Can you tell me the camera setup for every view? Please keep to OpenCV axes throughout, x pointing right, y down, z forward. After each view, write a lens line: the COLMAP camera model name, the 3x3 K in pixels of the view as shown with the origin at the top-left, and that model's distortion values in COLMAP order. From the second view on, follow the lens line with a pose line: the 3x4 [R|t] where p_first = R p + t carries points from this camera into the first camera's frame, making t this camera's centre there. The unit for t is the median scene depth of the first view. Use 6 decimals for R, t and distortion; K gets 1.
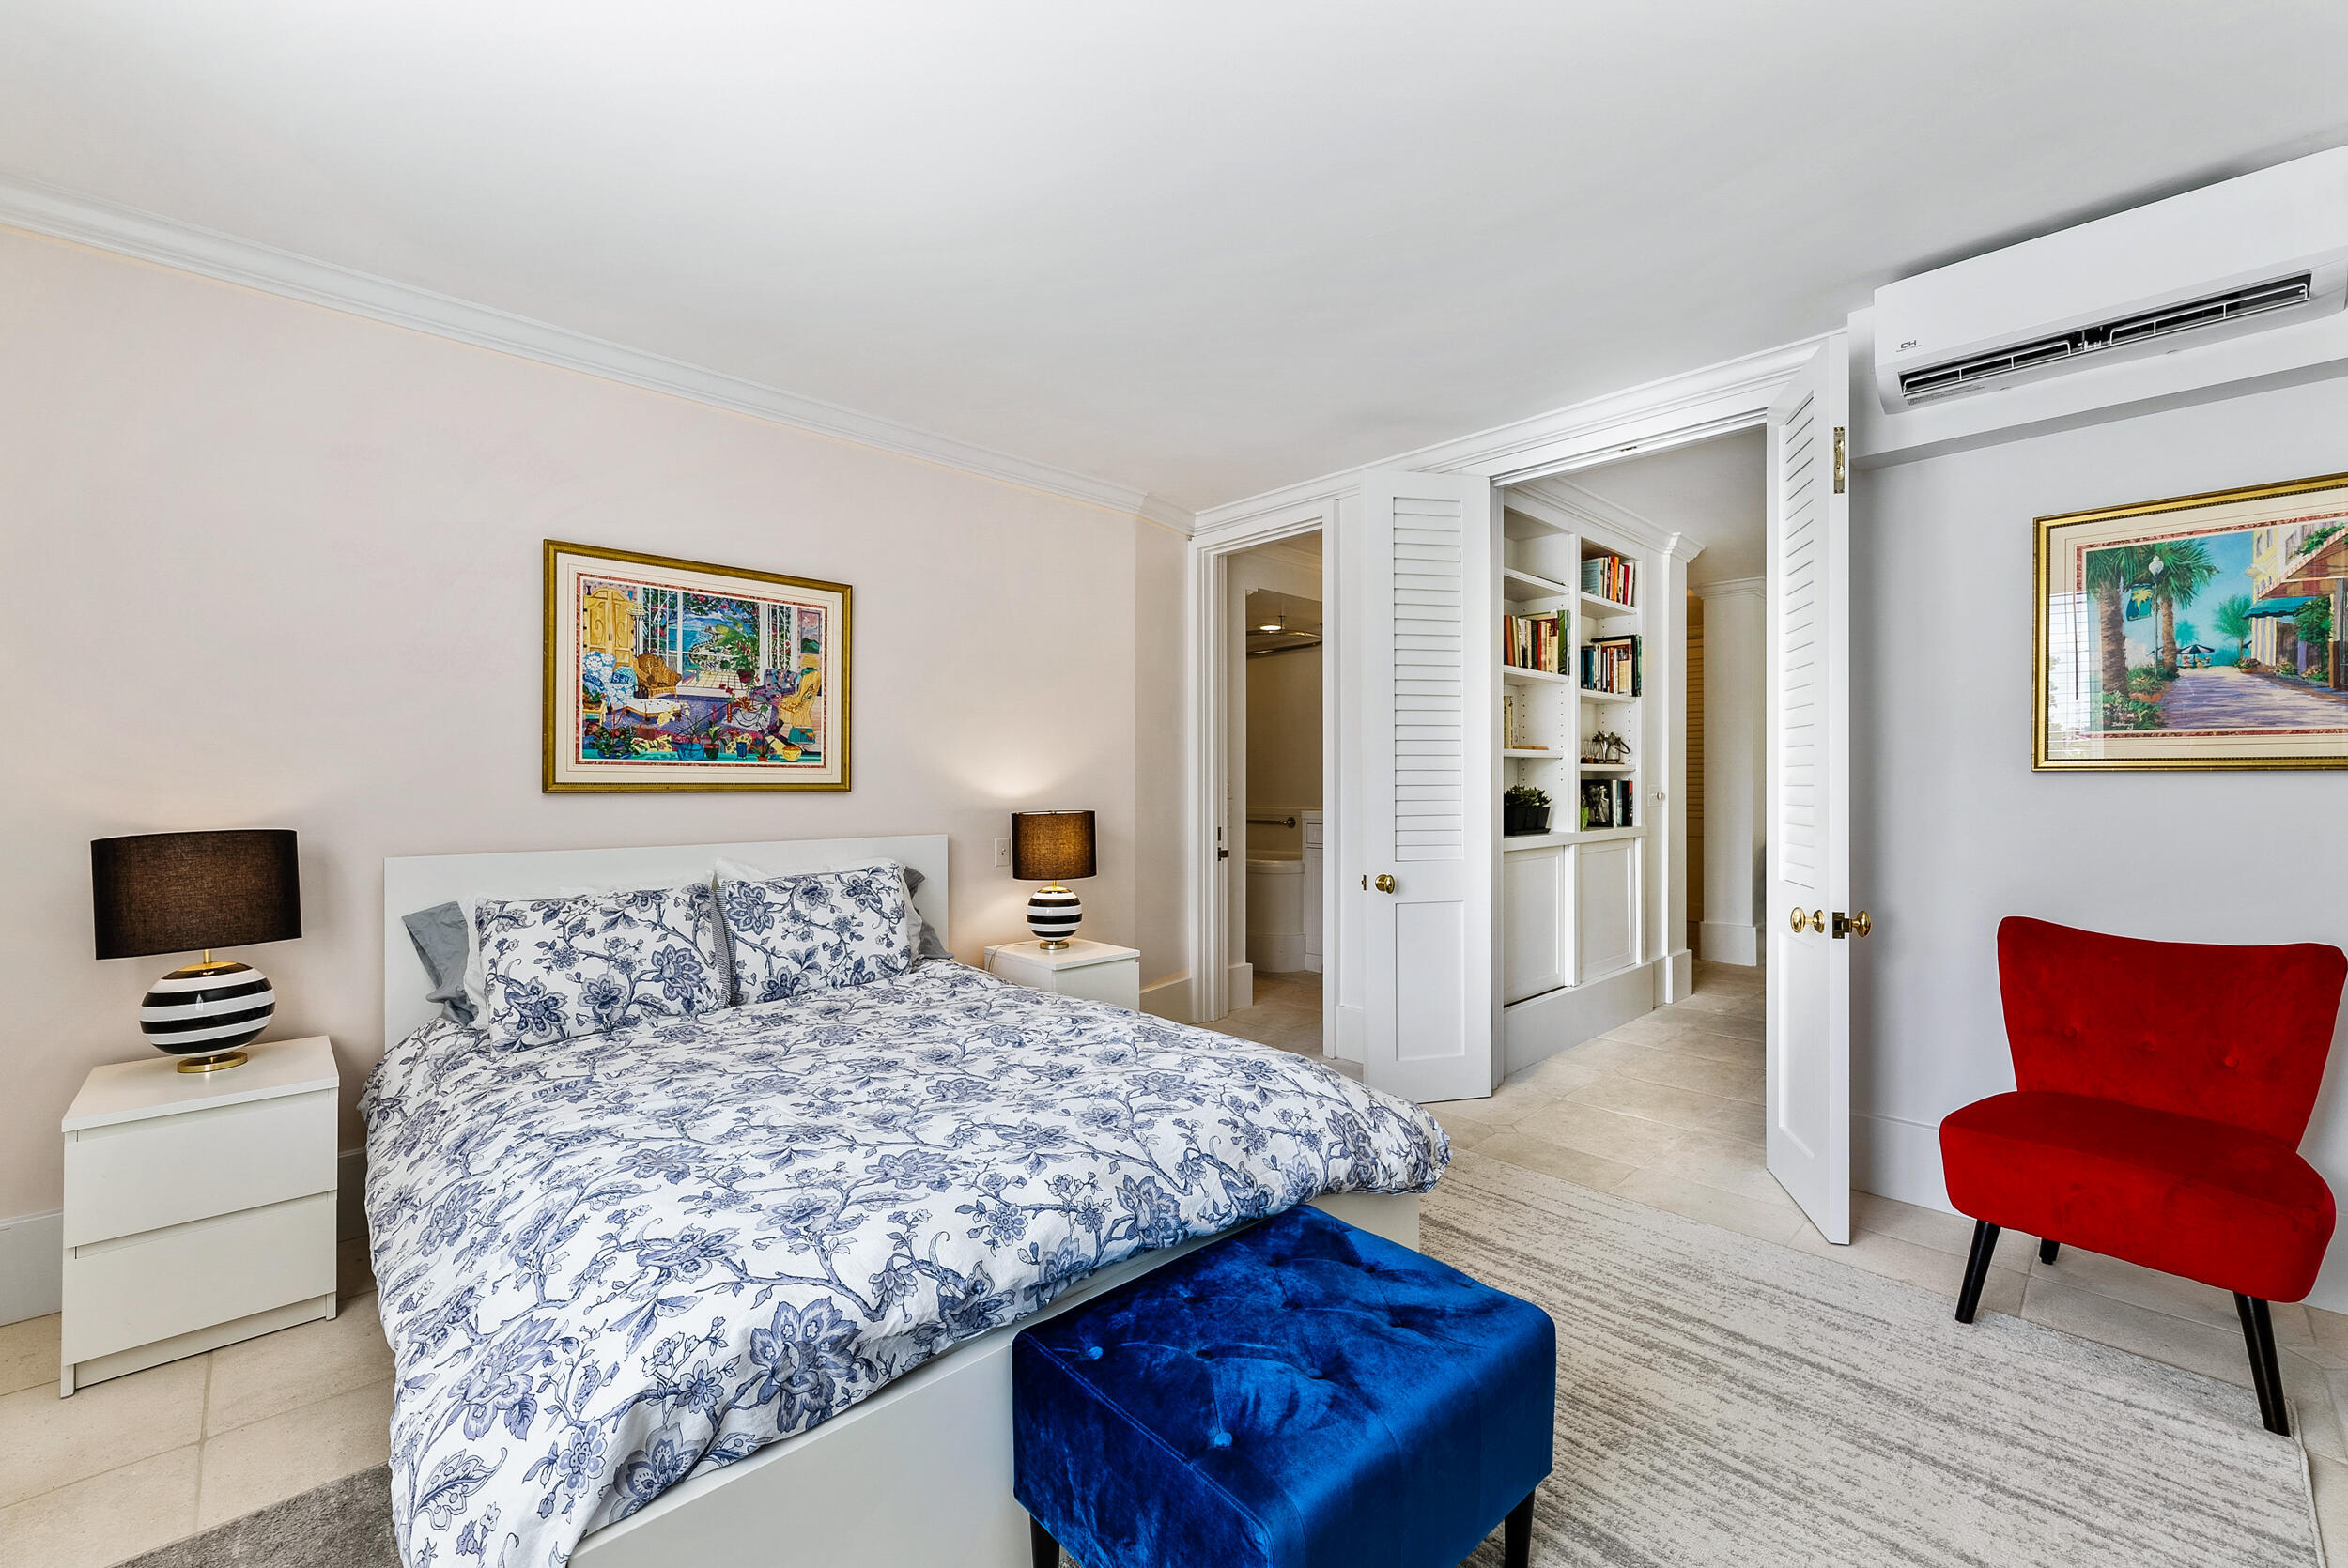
lens RADIAL K [[935.7, 0, 1198.2], [0, 935.7, 783.4], [0, 0, 1]] dist [0.002535, -0.000047]
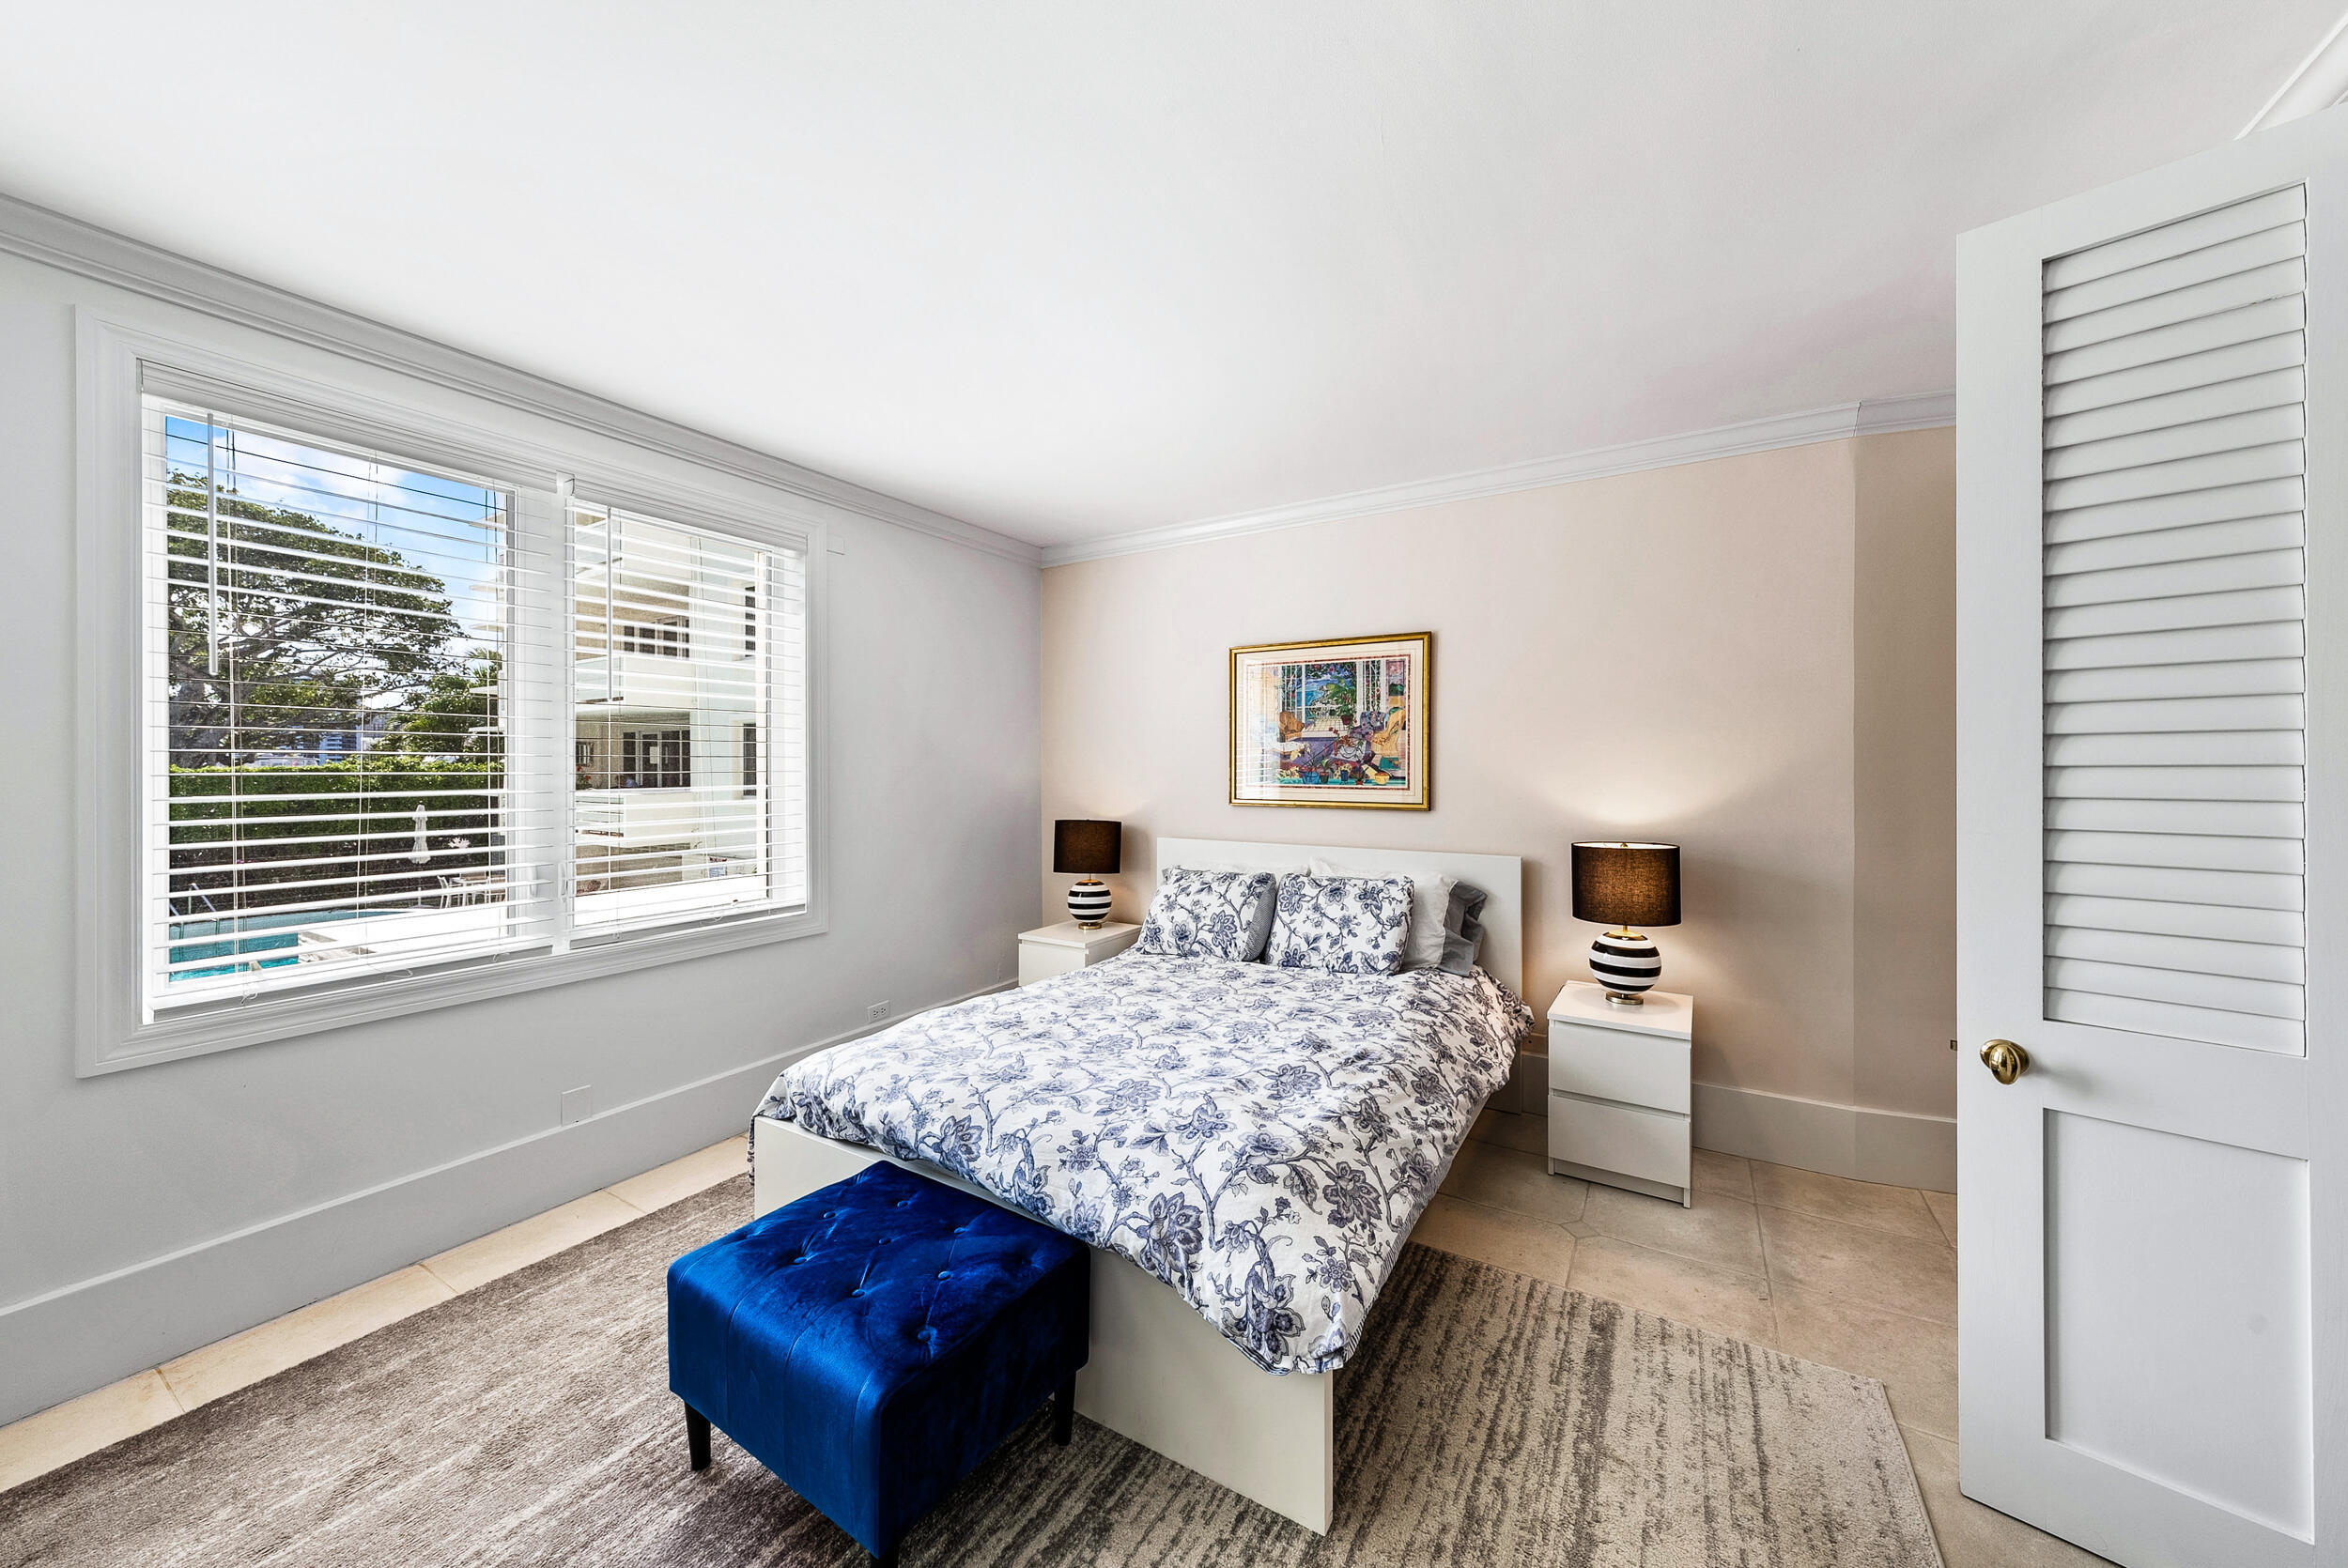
lens RADIAL K [[820.2, 0, 1164.4], [0, 820.2, 769.5], [0, 0, 1]] dist [0.002831, 0.000060]
pose [[0.255889, 0.004663, -0.966695, 0.596707], [-0.003381, 0.999987, 0.003928, -0.051914], [0.966700, 0.002263, 0.255901, 0.490730]]
